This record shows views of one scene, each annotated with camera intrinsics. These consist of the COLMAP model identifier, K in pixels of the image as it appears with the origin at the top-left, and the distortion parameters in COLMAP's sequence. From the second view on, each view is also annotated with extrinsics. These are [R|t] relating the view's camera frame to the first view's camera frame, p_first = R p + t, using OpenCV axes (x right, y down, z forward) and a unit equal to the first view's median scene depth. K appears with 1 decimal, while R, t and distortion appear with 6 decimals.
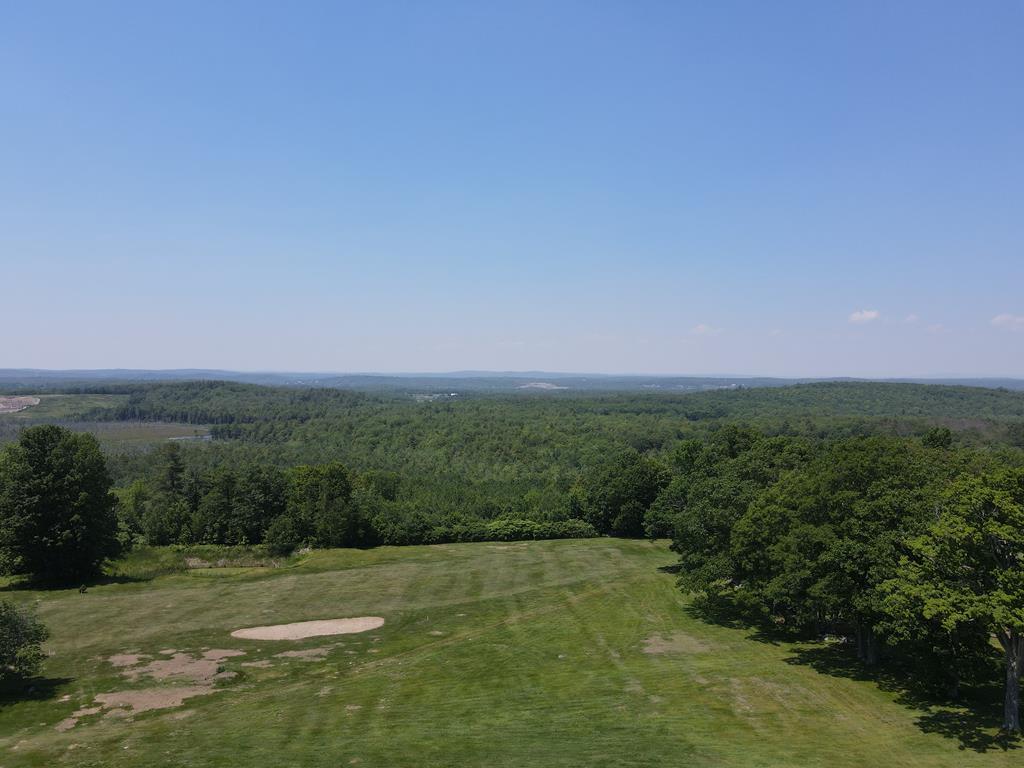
lens RADIAL K [[752.4, 0, 507.8], [0, 752.4, 388.7], [0, 0, 1]] dist [0.017111, -0.005386]
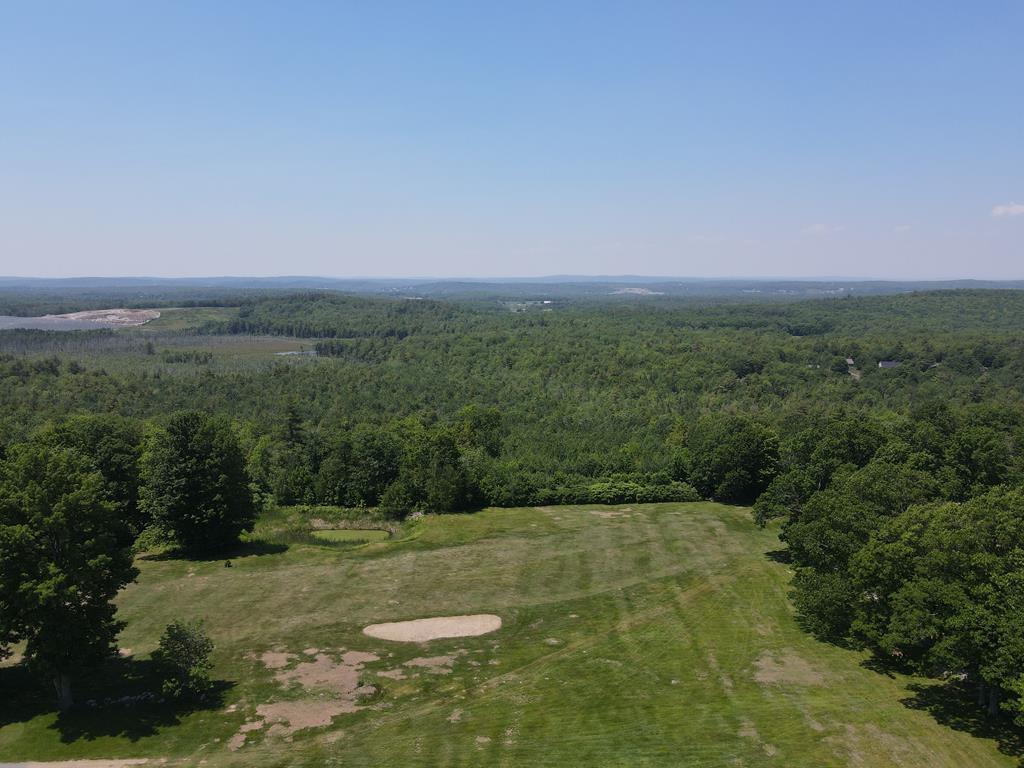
lens RADIAL K [[752.4, 0, 506.7], [0, 752.4, 385.9], [0, 0, 1]] dist [0.017111, -0.005386]
pose [[0.992399, 0.008844, -0.122748, -0.029394], [0.006215, 0.992540, 0.121763, -0.153449], [0.122909, -0.121600, 0.984940, -0.005827]]
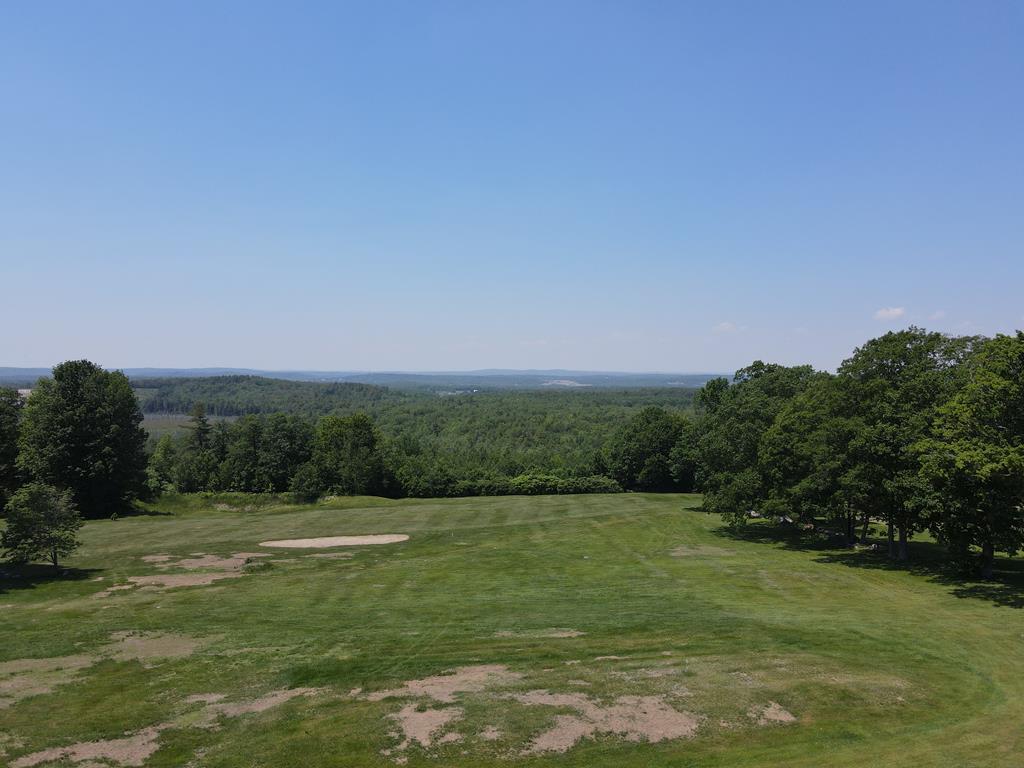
lens RADIAL K [[752.4, 0, 506.4], [0, 752.4, 386.1], [0, 0, 1]] dist [0.017111, -0.005386]
pose [[0.999500, -0.000743, -0.031600, -0.002801], [0.000688, 0.999998, -0.001755, 0.111503], [0.031602, 0.001733, 0.999499, 0.000032]]
